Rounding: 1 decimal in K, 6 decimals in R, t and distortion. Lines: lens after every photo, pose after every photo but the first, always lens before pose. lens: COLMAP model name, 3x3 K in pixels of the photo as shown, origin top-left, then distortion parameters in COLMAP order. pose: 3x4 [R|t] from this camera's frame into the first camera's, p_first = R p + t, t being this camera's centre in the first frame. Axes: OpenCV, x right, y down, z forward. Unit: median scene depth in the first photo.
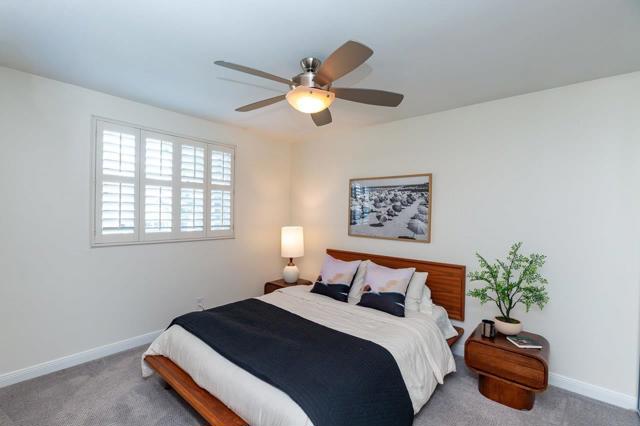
lens RADIAL K [[286.4, 0, 318.4], [0, 286.4, 214.3], [0, 0, 1]] dist [0.008390, -0.000234]
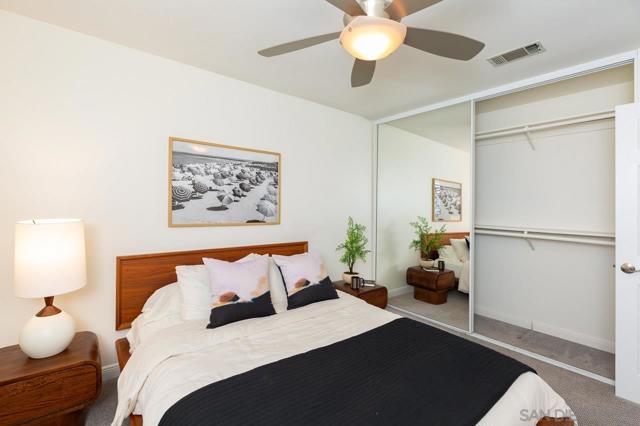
lens RADIAL K [[286.4, 0, 319.0], [0, 286.4, 206.7], [0, 0, 1]] dist [0.008390, -0.000234]
pose [[0.175615, -0.031470, 0.983956, -0.506069], [-0.015541, 0.999276, 0.034734, 0.003151], [-0.984336, -0.021391, 0.174999, 0.638997]]
